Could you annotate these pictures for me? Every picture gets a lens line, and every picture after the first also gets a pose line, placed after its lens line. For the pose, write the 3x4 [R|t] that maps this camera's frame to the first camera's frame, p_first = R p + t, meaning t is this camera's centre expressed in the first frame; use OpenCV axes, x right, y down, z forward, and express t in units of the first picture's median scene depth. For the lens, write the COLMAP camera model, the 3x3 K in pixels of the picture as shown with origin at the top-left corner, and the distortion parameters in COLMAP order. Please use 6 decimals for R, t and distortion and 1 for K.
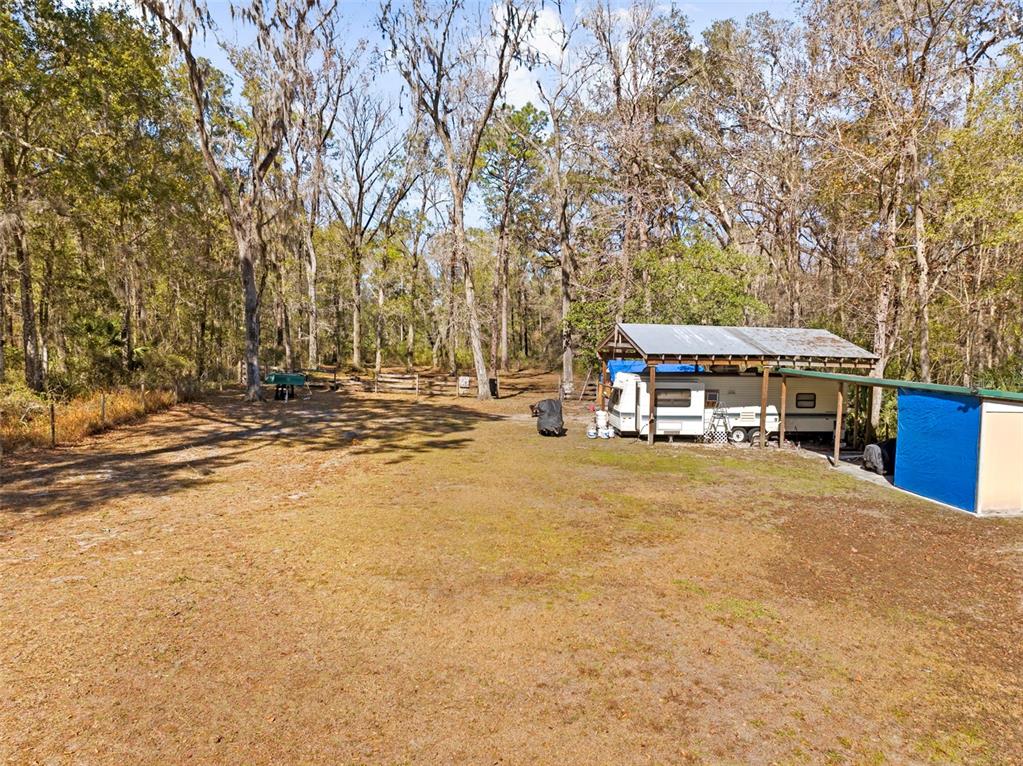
lens RADIAL K [[728.7, 0, 504.2], [0, 728.7, 369.6], [0, 0, 1]] dist [-0.038077, 0.008729]
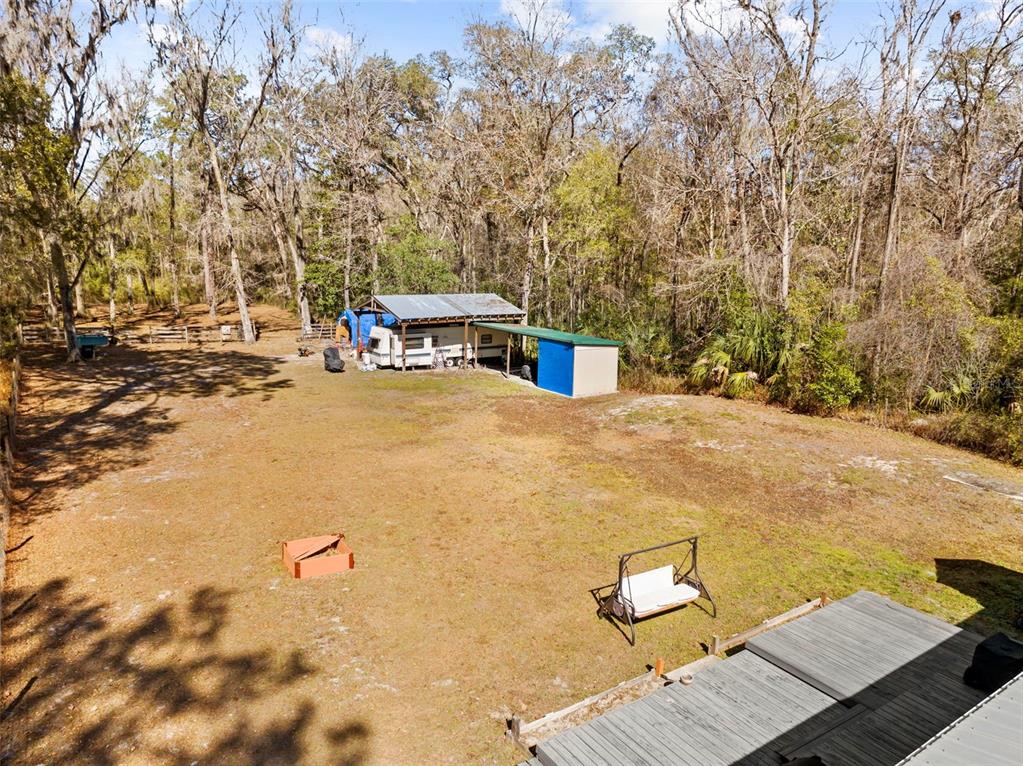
lens RADIAL K [[728.7, 0, 512.5], [0, 728.7, 385.6], [0, 0, 1]] dist [-0.038077, 0.008729]
pose [[0.883526, -0.091531, 0.459351, -0.329351], [0.022599, 0.987908, 0.153385, -0.112412], [-0.467836, -0.125139, 0.874911, -0.539766]]
